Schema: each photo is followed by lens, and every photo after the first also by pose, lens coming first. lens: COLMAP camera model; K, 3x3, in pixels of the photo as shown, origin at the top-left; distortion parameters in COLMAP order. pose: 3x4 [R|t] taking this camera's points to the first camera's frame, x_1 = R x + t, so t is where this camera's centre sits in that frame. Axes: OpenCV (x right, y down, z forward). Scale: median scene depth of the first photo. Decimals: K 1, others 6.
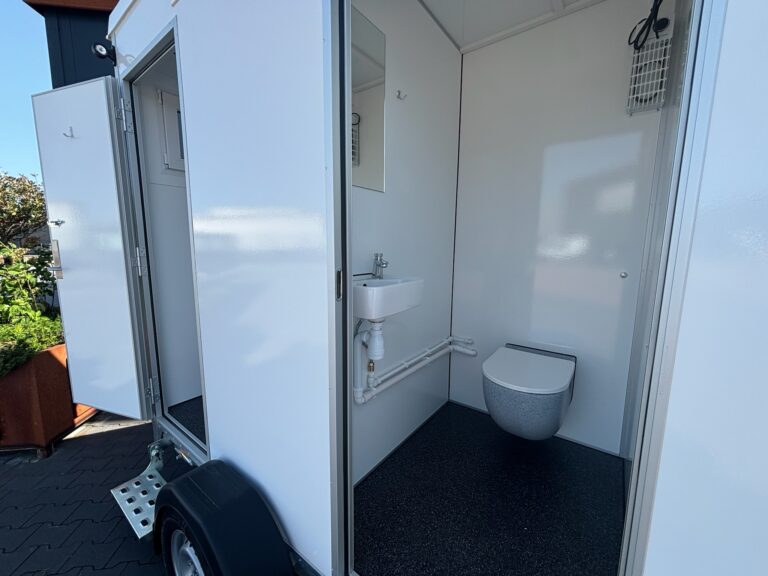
lens RADIAL K [[310.5, 0, 384.4], [0, 310.5, 290.5], [0, 0, 1]] dist [0.002640, -0.001551]
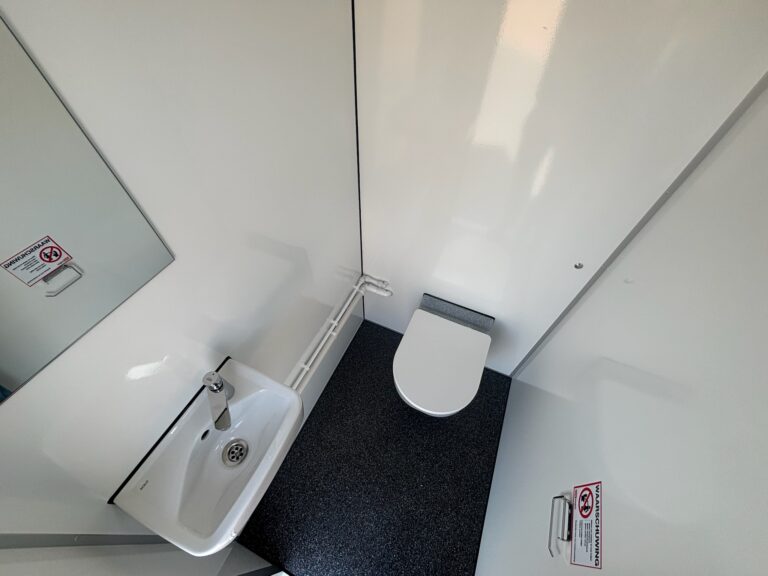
lens RADIAL K [[310.5, 0, 385.5], [0, 310.5, 287.1], [0, 0, 1]] dist [0.002640, -0.001551]
pose [[0.974015, -0.163539, 0.156686, 0.238184], [0.010768, 0.724470, 0.689222, -0.641294], [-0.226229, -0.669625, 0.707406, 0.655509]]
